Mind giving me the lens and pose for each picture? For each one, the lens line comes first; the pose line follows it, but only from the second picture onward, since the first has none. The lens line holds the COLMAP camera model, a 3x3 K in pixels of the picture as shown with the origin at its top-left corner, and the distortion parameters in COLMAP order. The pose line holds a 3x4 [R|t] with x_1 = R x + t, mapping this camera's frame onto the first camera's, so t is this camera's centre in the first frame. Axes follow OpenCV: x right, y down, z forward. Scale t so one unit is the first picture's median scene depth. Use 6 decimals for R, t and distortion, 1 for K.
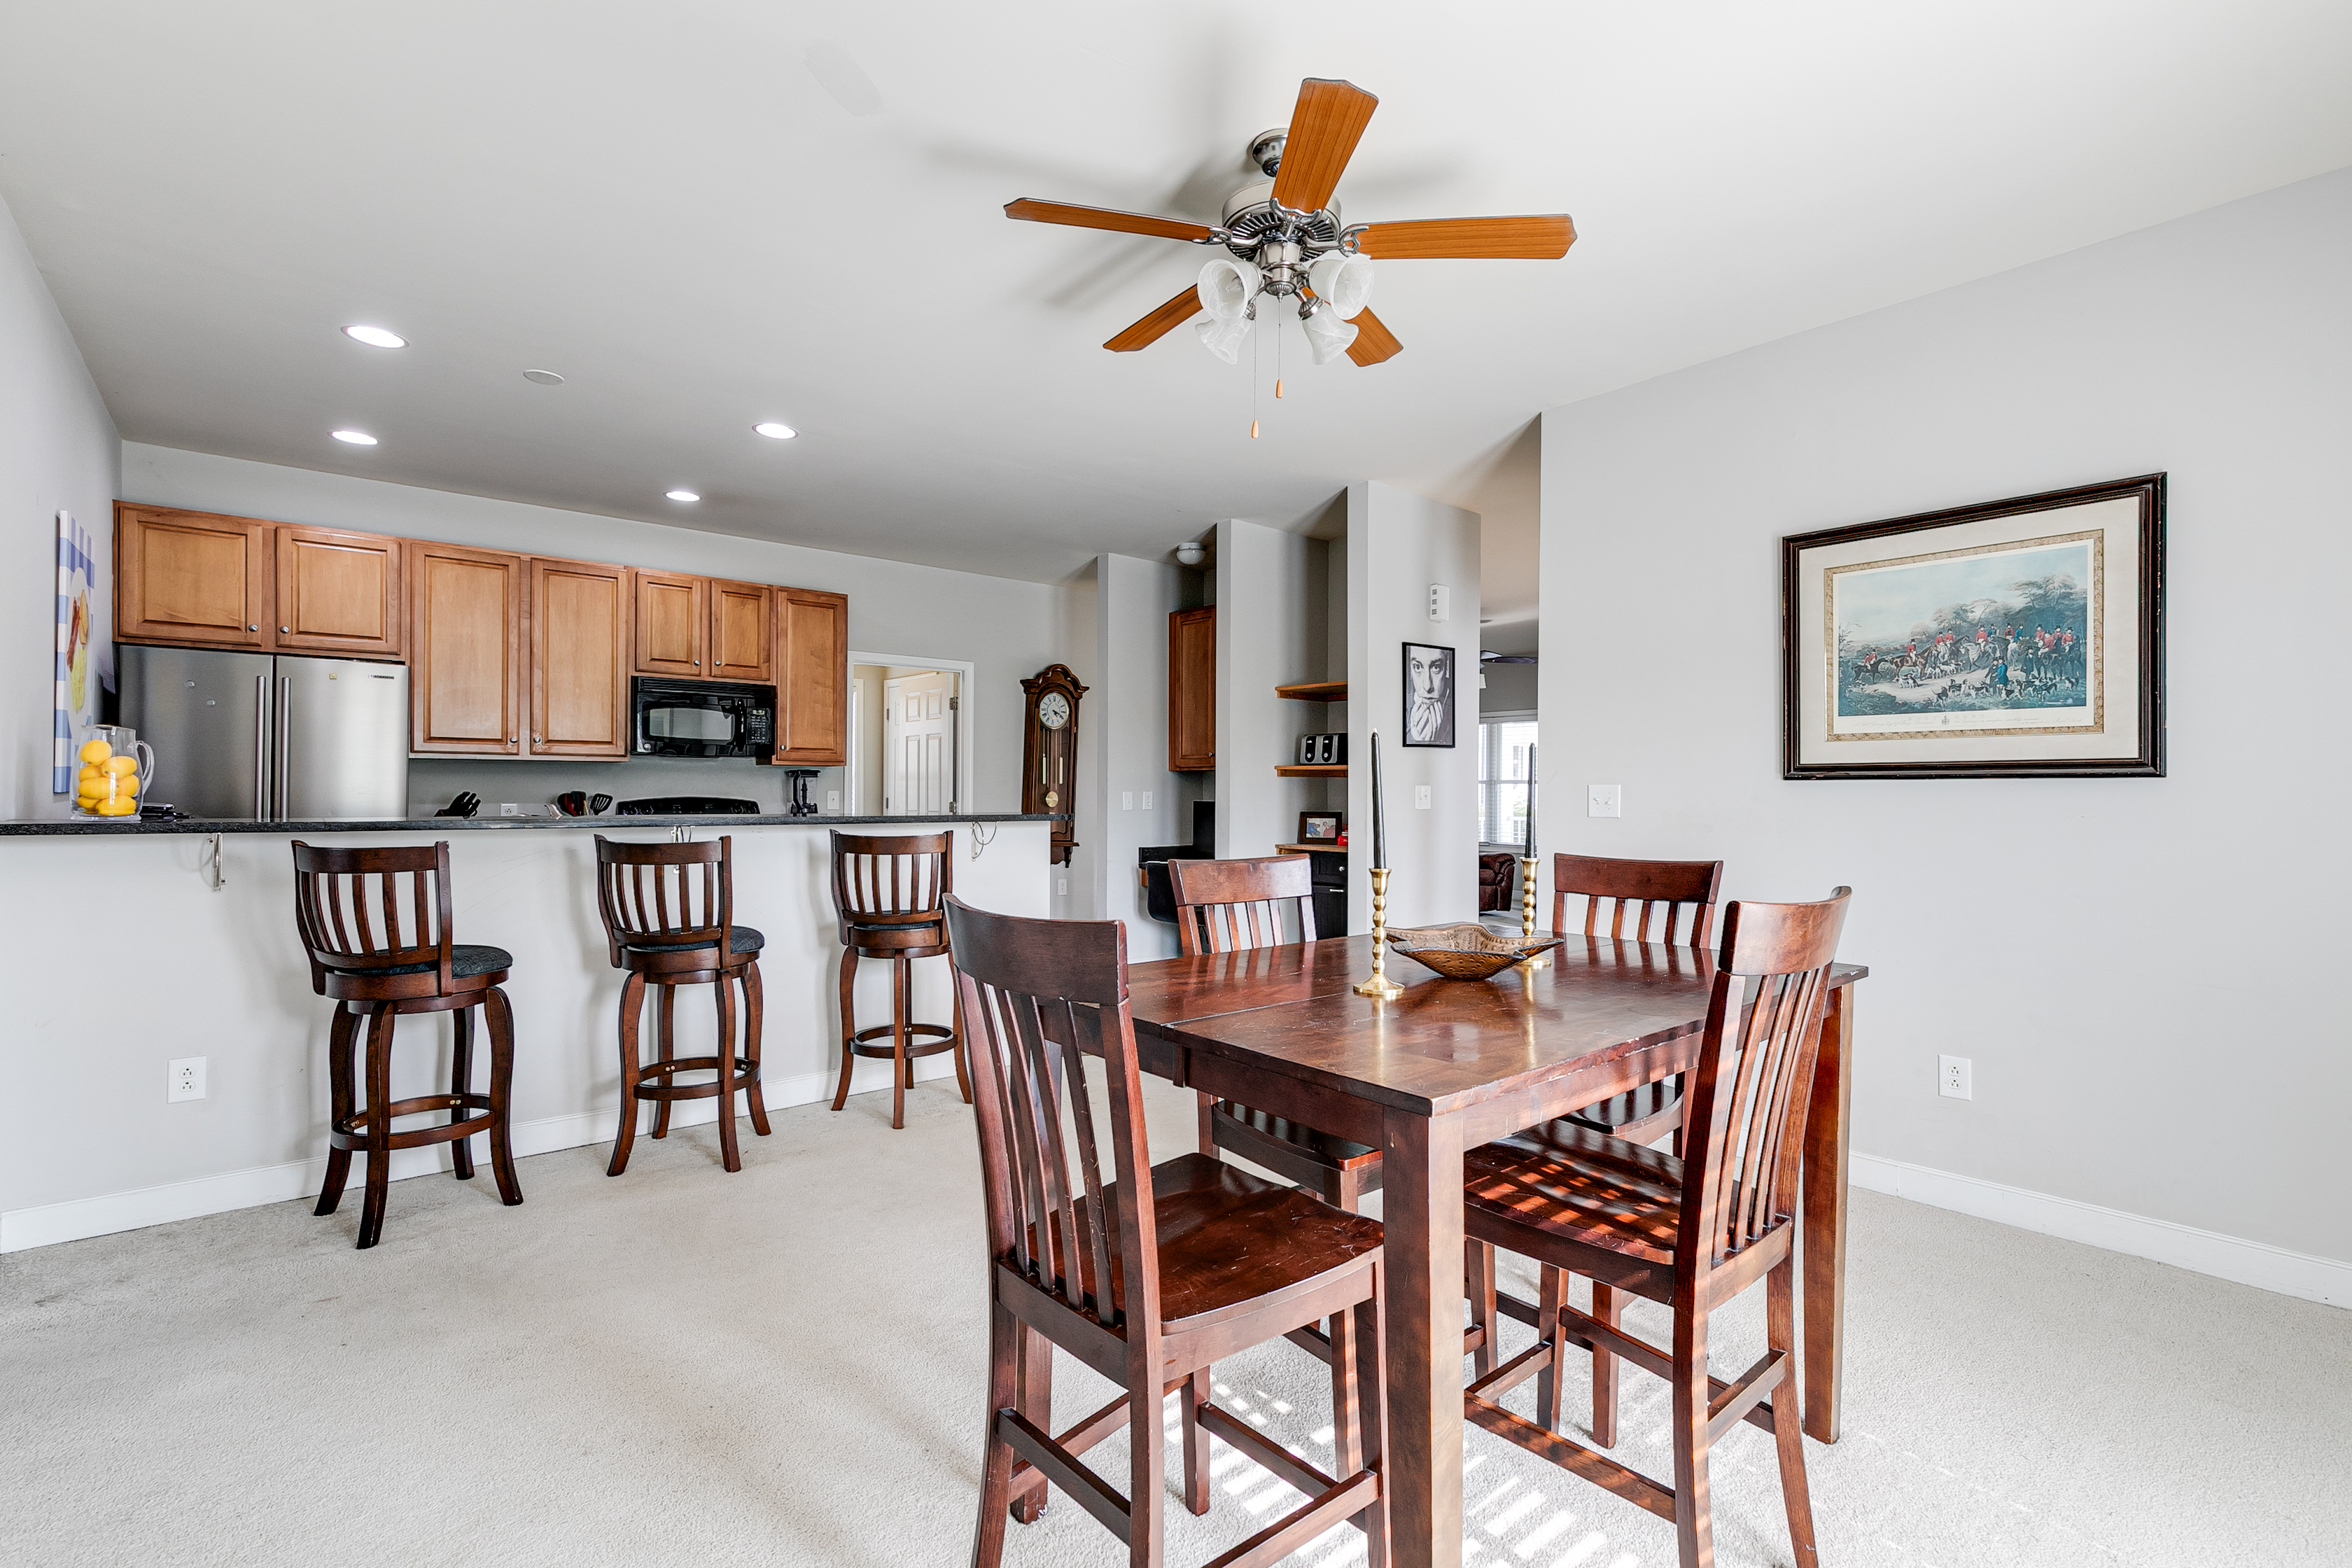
lens RADIAL K [[1056.2, 0, 1196.8], [0, 1056.2, 777.2], [0, 0, 1]] dist [0.006855, -0.001404]
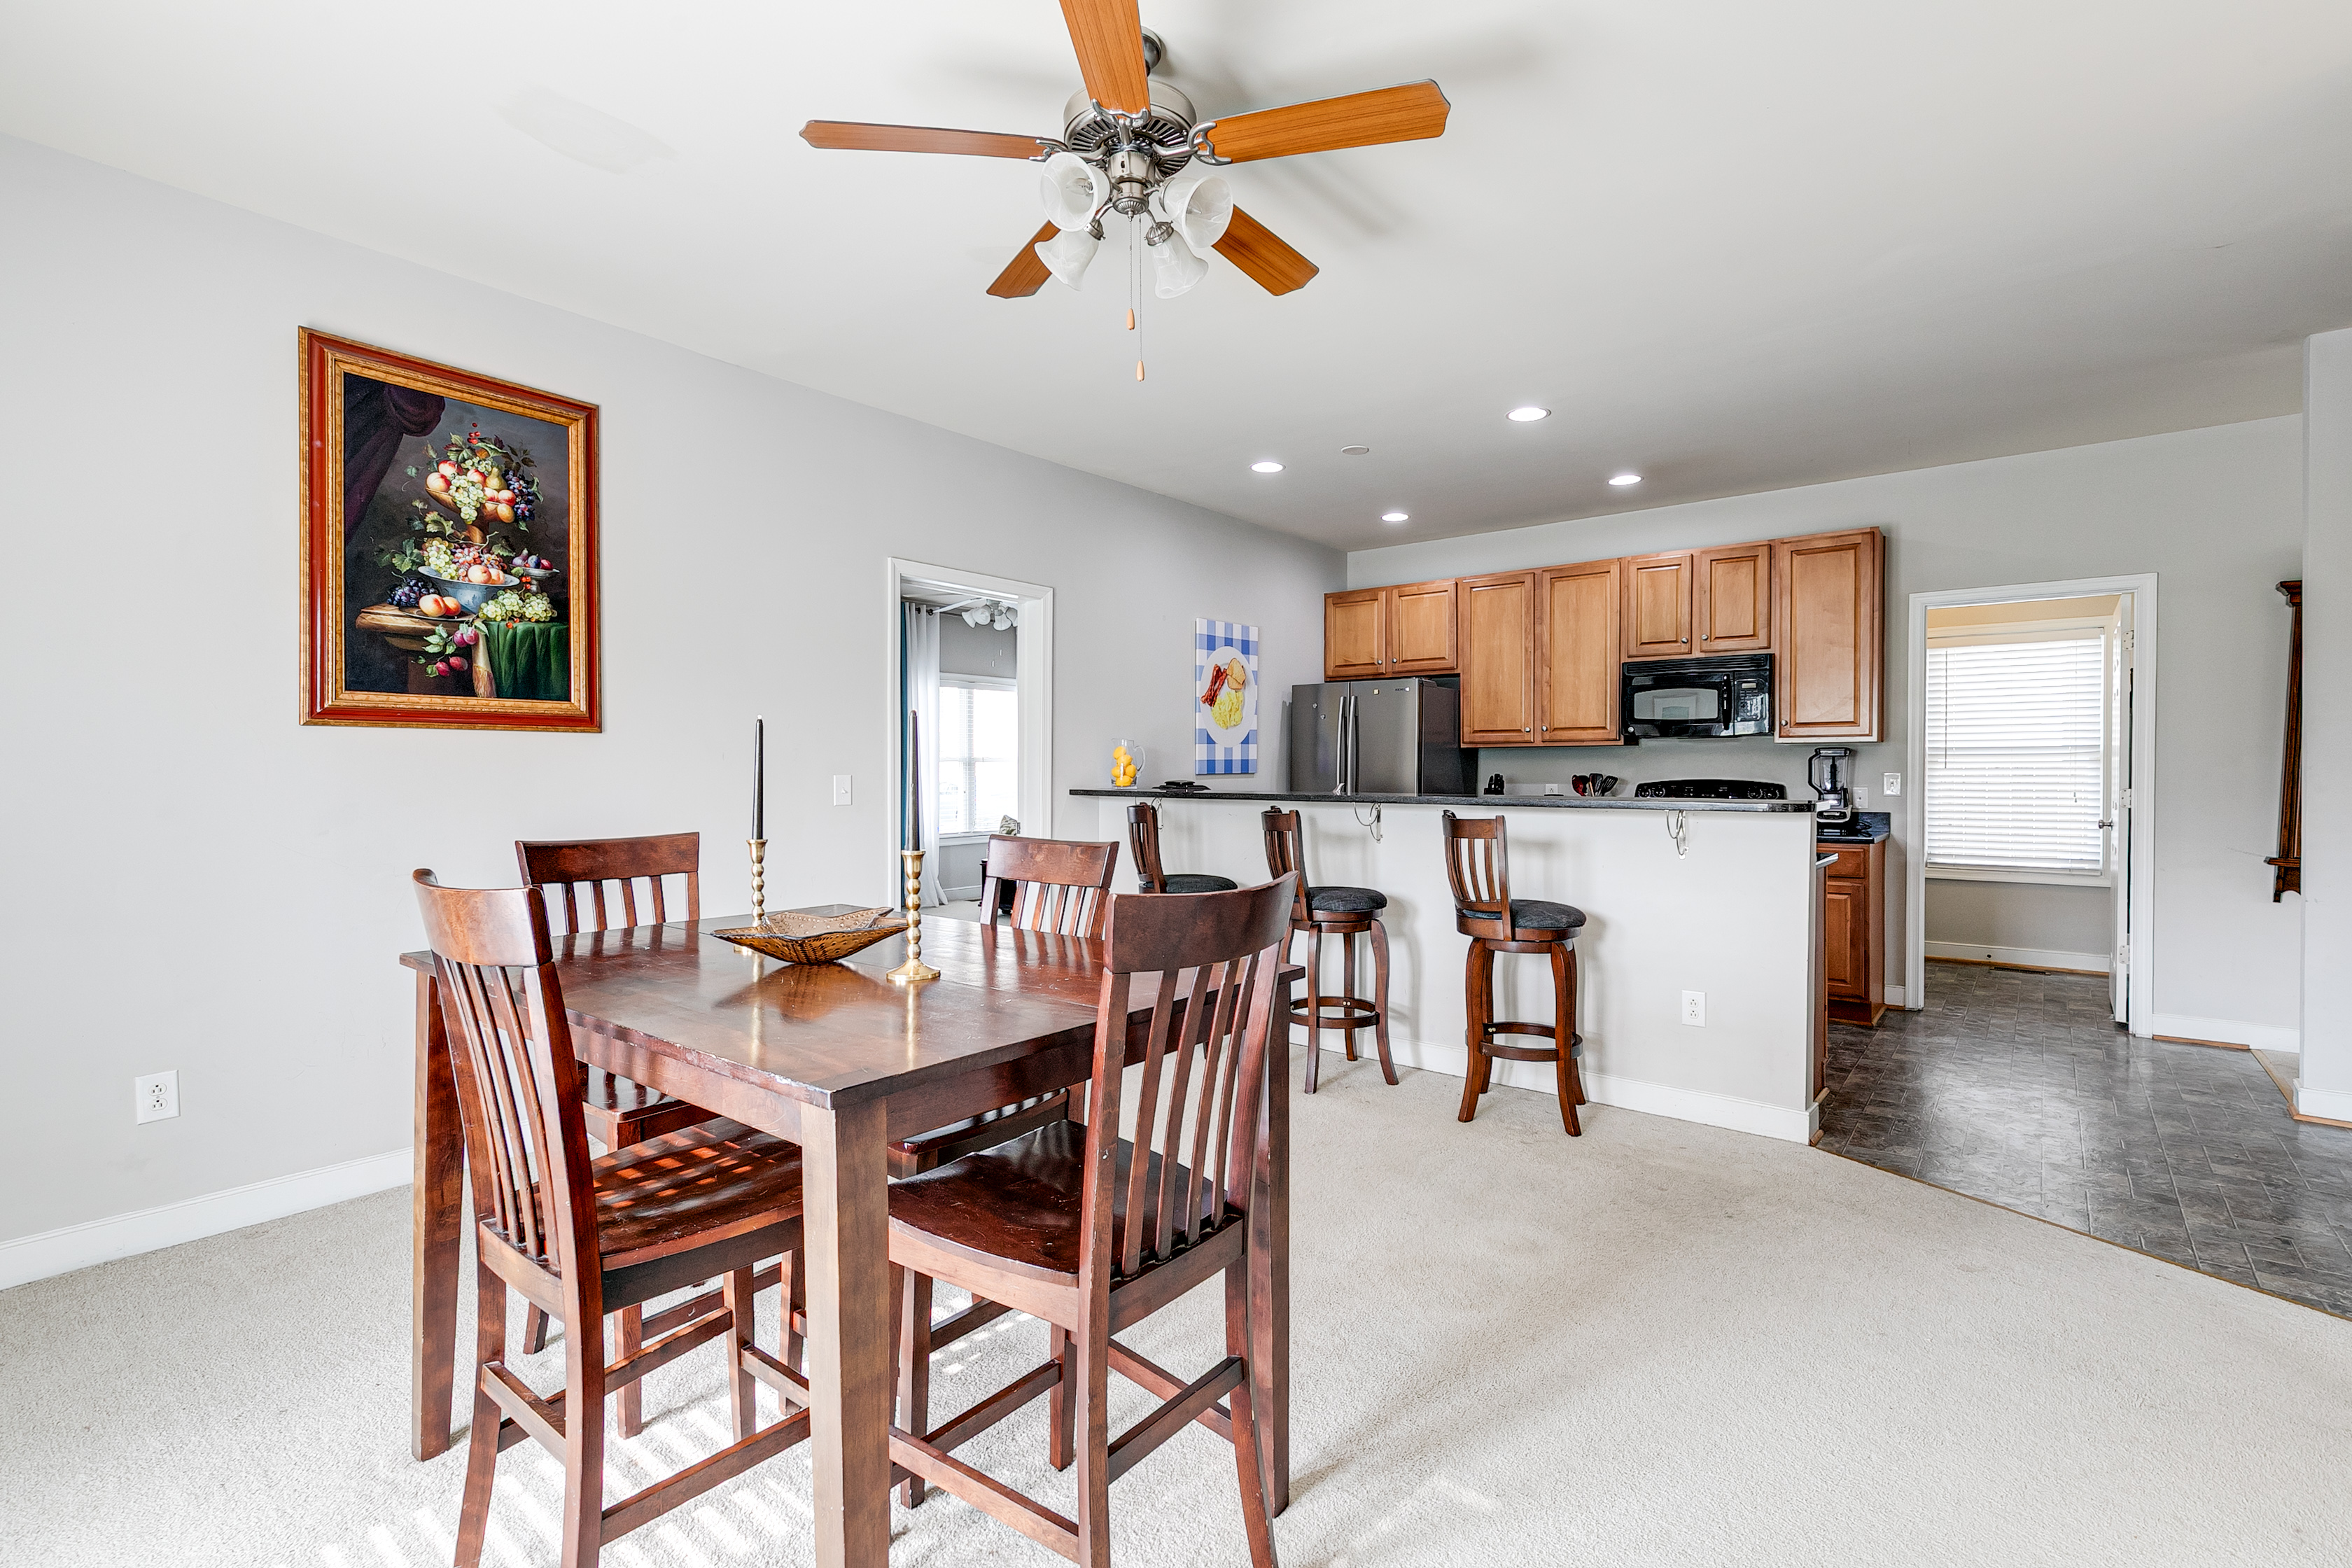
lens RADIAL K [[1056.2, 0, 1191.1], [0, 1056.2, 780.7], [0, 0, 1]] dist [0.006855, -0.001404]
pose [[0.199164, 0.004740, -0.979955, 0.373395], [0.011551, 0.999907, 0.007184, 0.007600], [0.979898, -0.012750, 0.199091, 0.346076]]
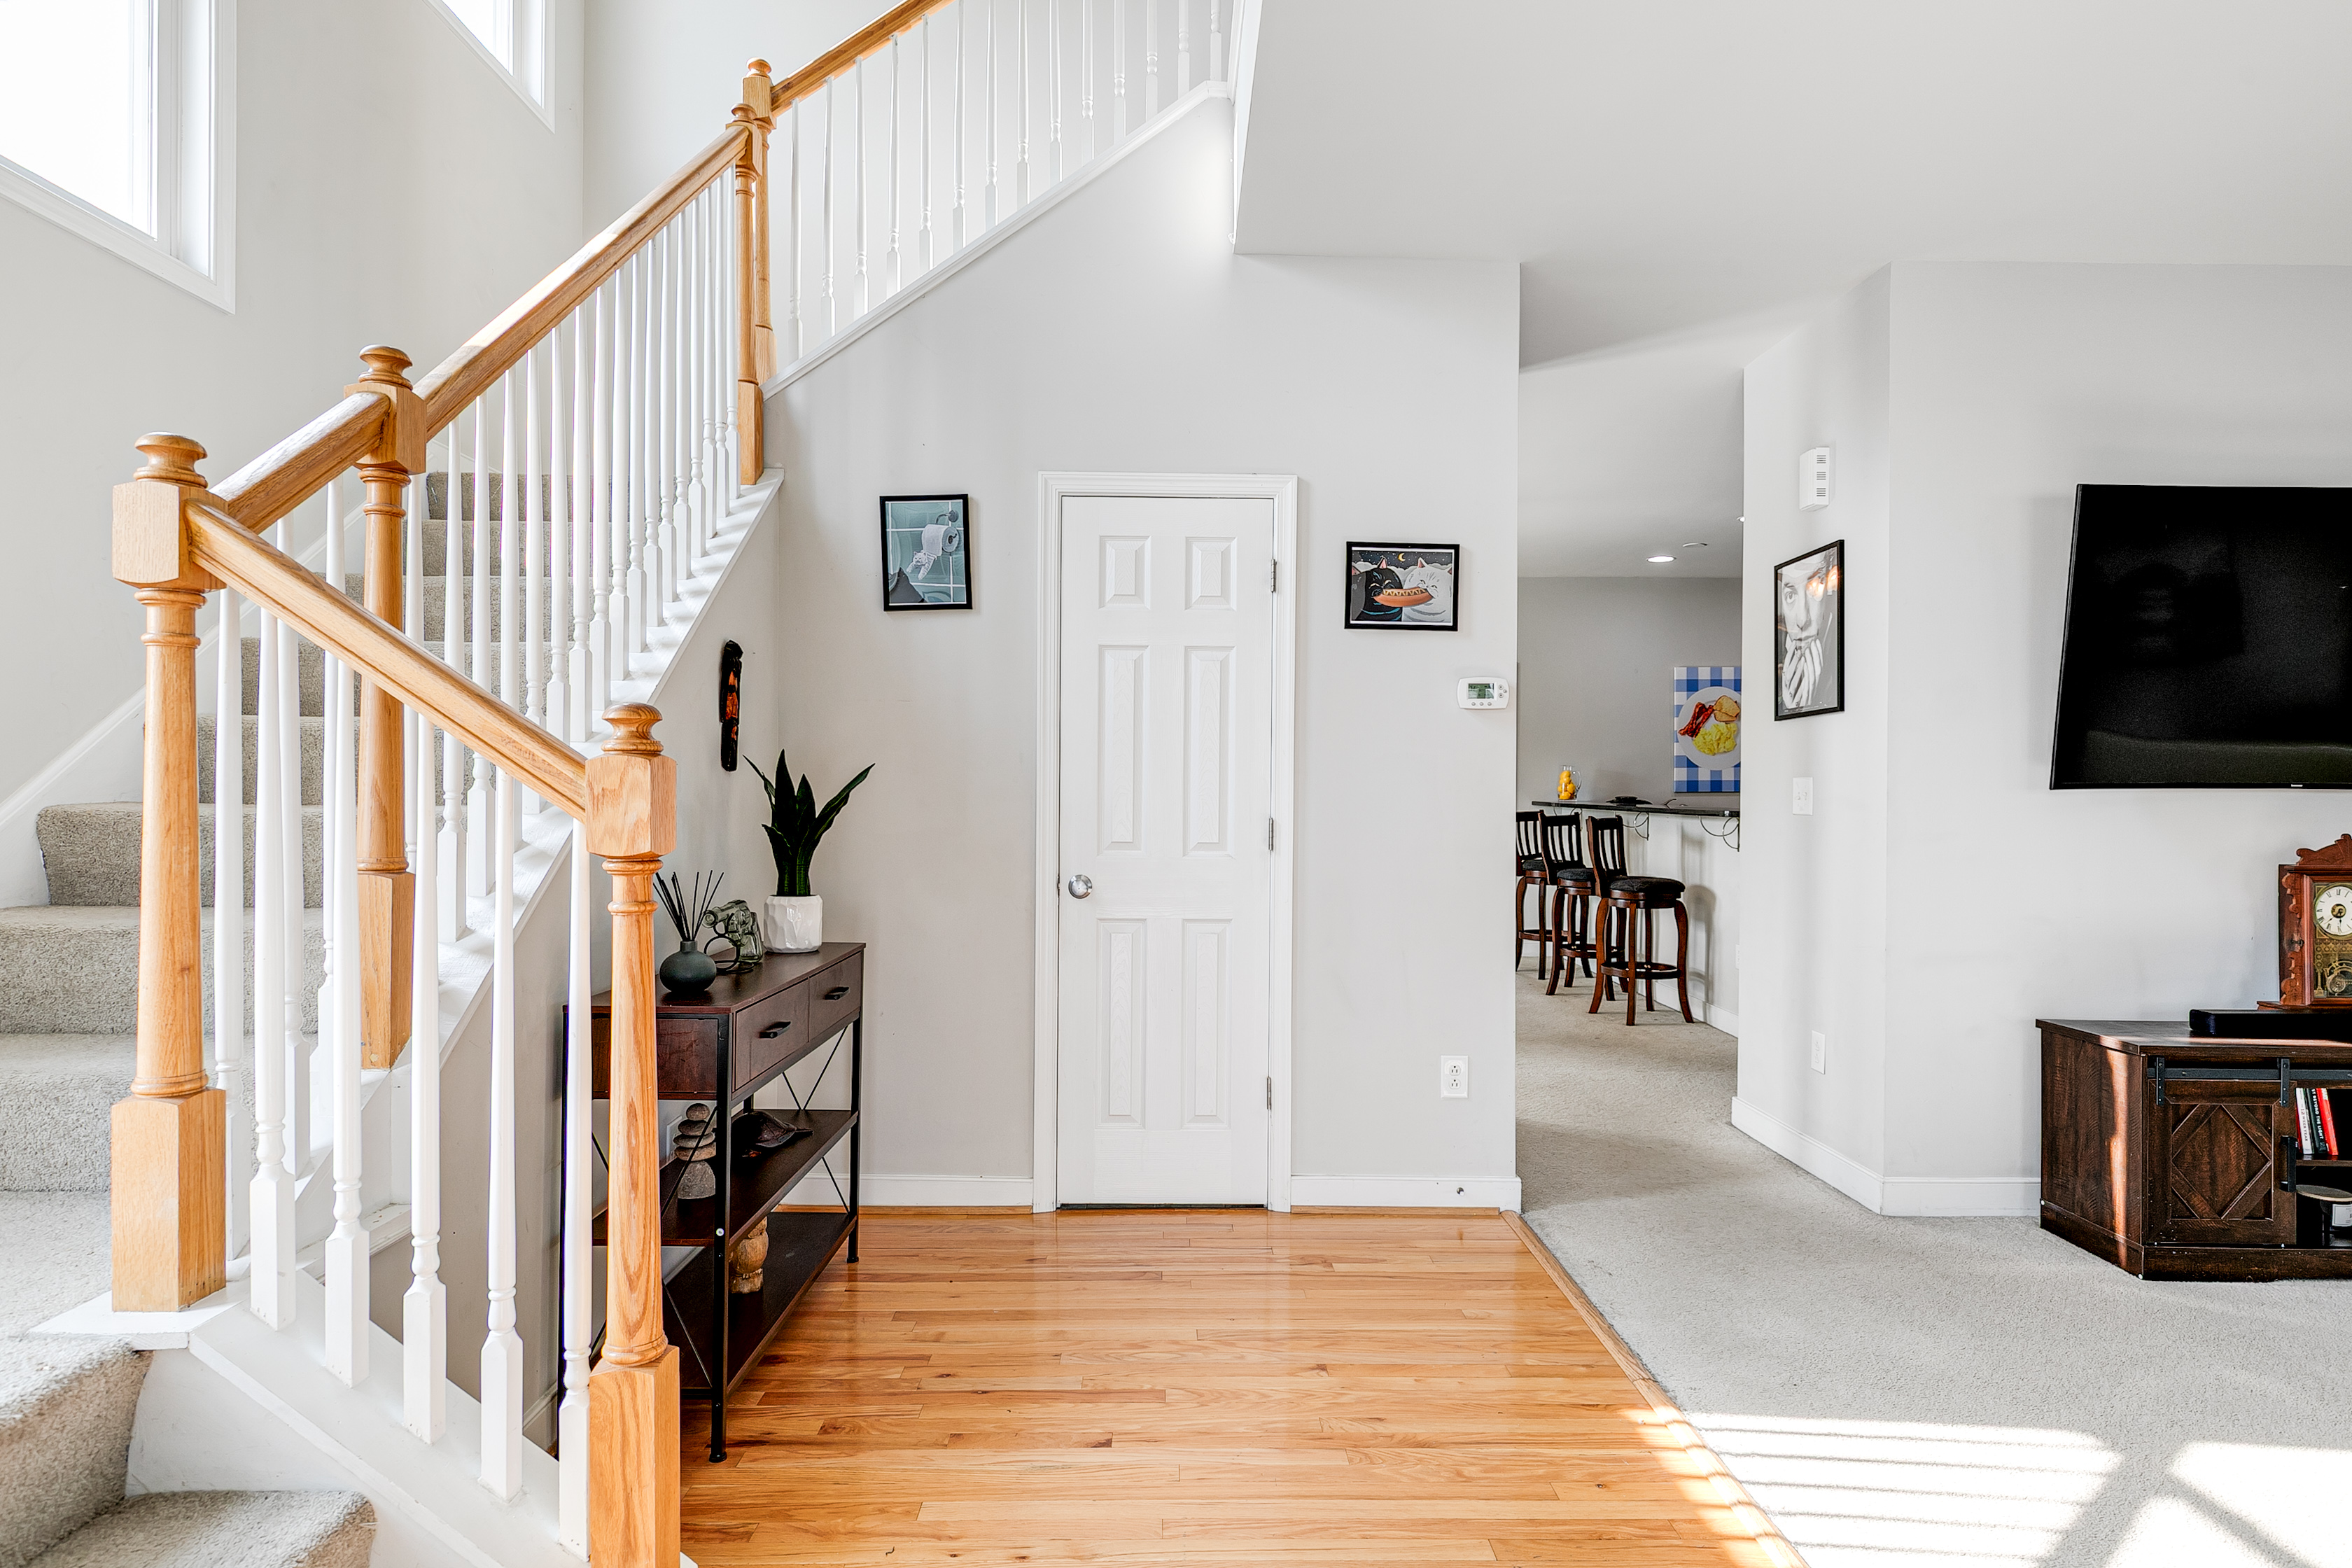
lens RADIAL K [[1256.7, 0, 1188.5], [0, 1256.7, 789.4], [0, 0, 1]] dist [-0.000623, 0.002355]
pose [[-0.633609, -0.008952, -0.773601, 0.895137], [-0.003279, 0.999955, -0.008886, 0.020481], [0.773646, -0.003093, -0.633610, 1.029203]]
